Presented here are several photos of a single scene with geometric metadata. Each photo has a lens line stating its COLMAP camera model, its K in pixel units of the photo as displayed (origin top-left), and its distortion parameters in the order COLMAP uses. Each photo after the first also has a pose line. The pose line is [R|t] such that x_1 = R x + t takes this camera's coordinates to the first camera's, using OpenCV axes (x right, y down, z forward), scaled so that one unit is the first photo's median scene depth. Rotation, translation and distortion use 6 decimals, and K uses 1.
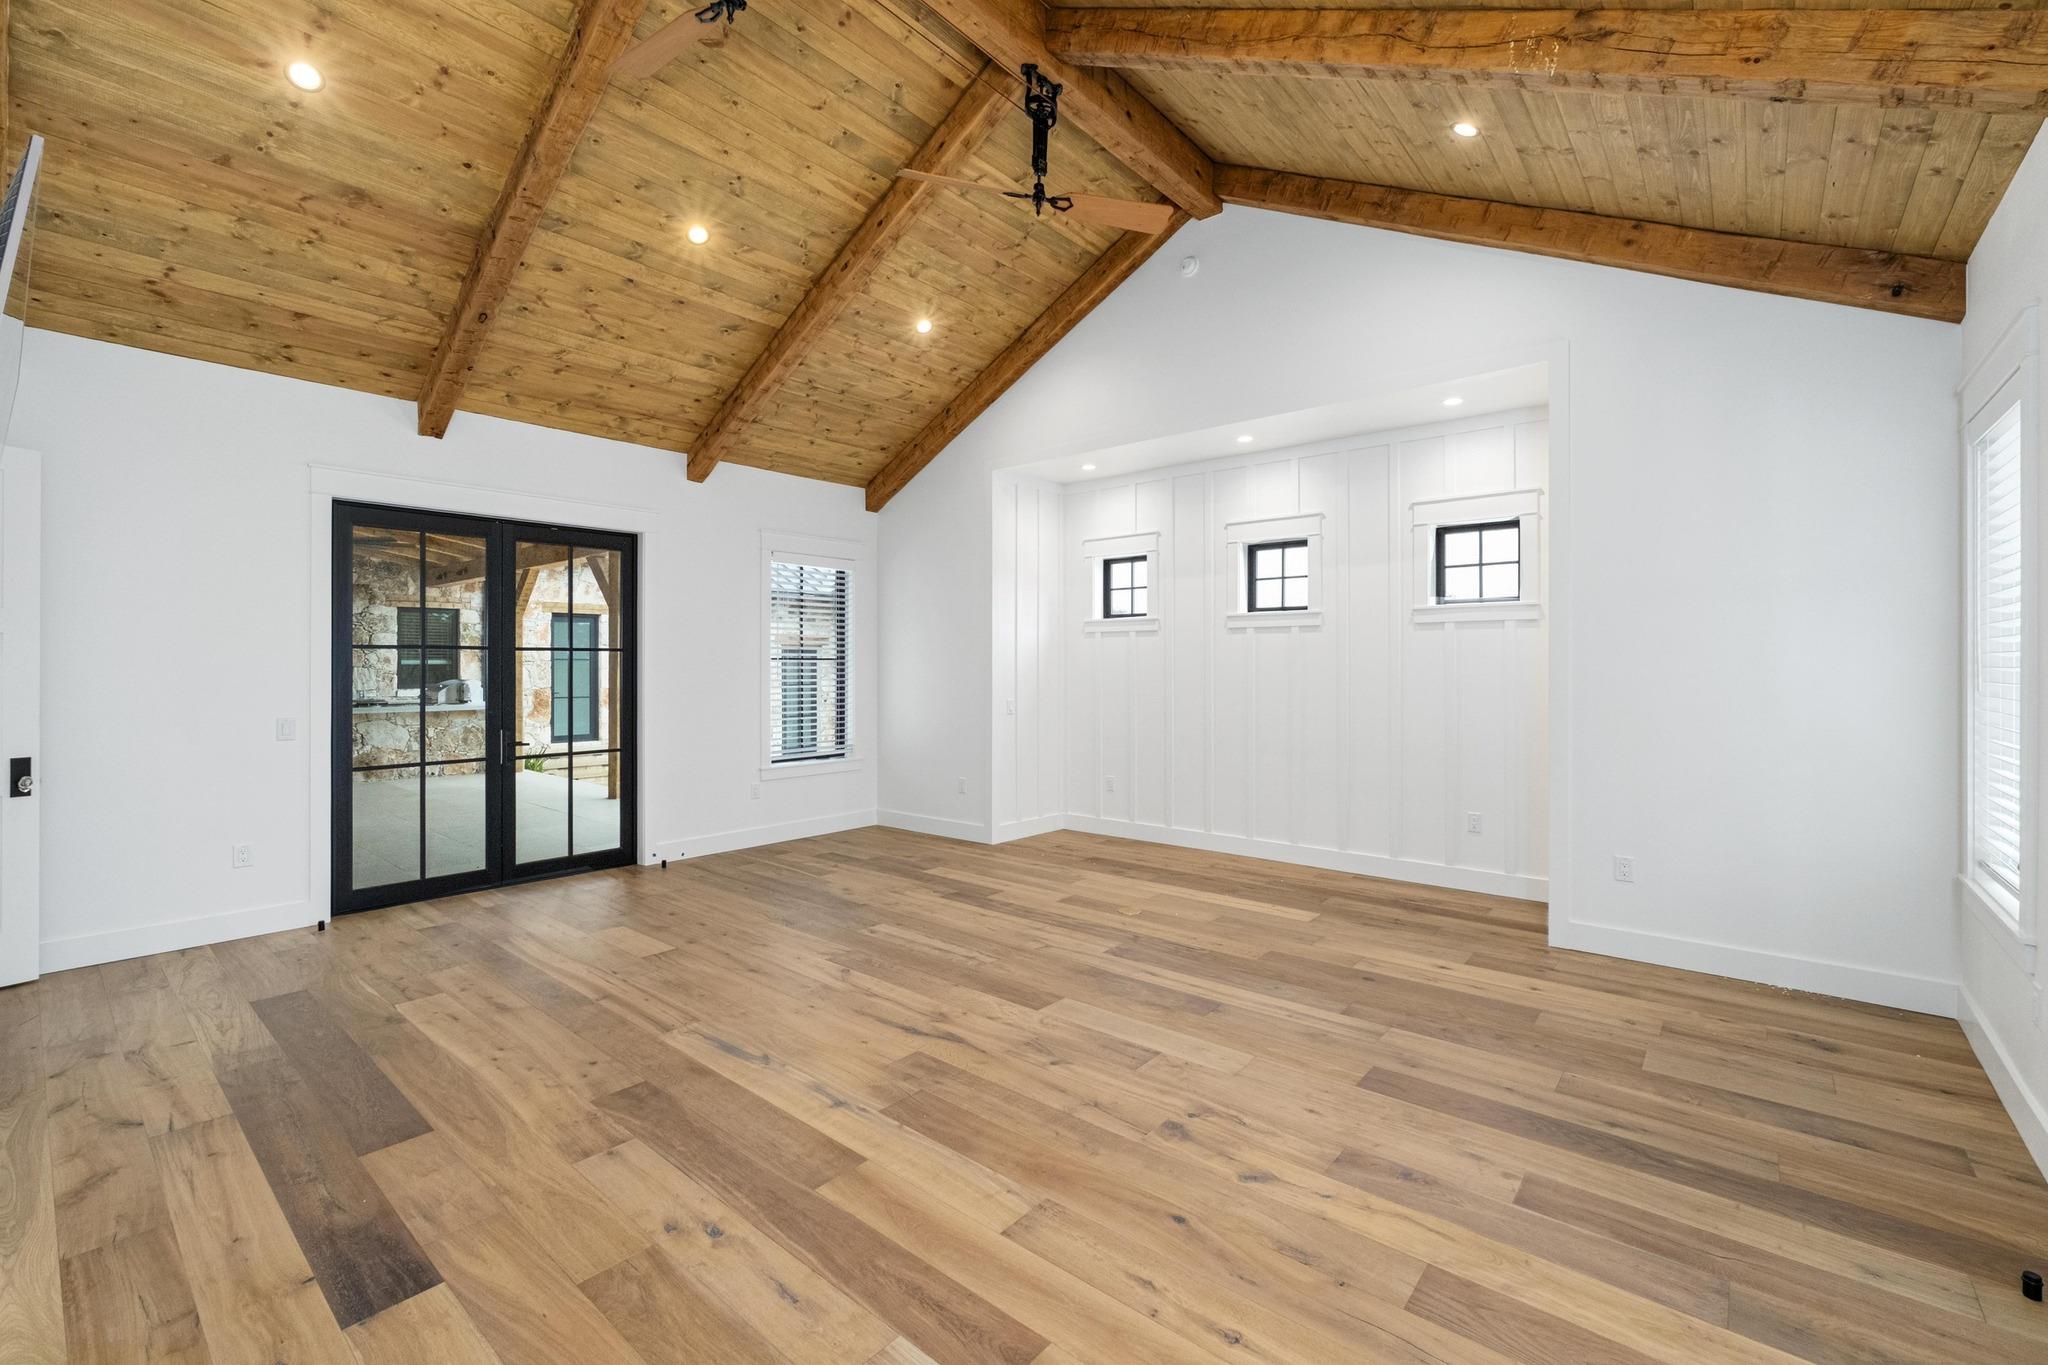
lens RADIAL K [[863.0, 0, 1025.4], [0, 863.0, 669.2], [0, 0, 1]] dist [-0.011530, 0.001461]
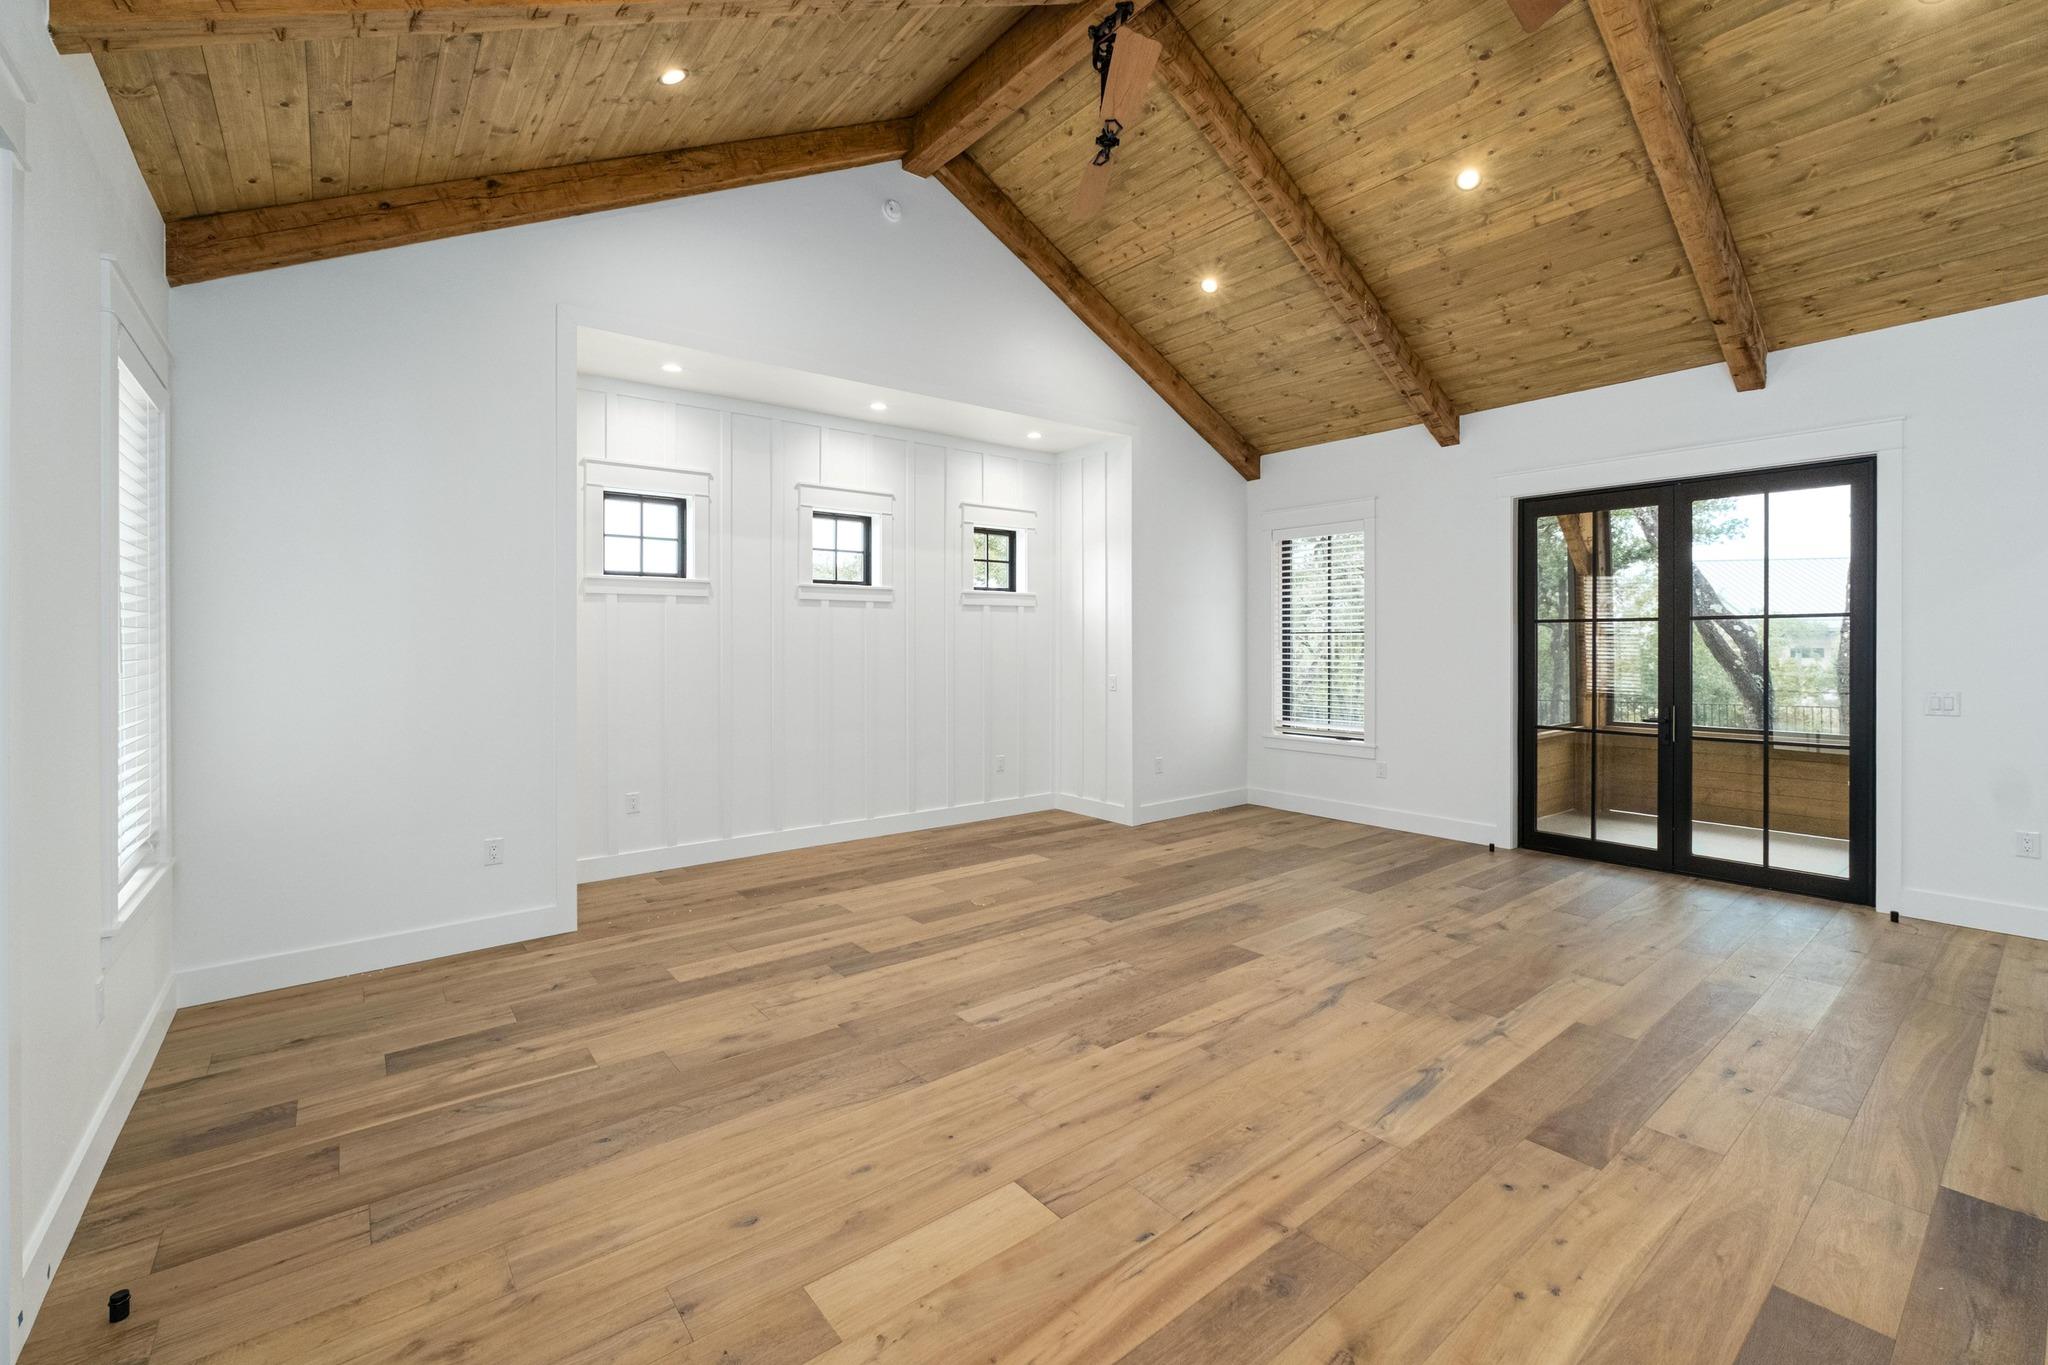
lens RADIAL K [[863.0, 0, 1029.3], [0, 863.0, 642.7], [0, 0, 1]] dist [-0.011530, 0.001461]
pose [[0.190345, -0.000398, 0.981717, -1.105559], [0.008768, 0.999961, -0.001295, 0.001977], [-0.981678, 0.008854, 0.190341, 1.080869]]
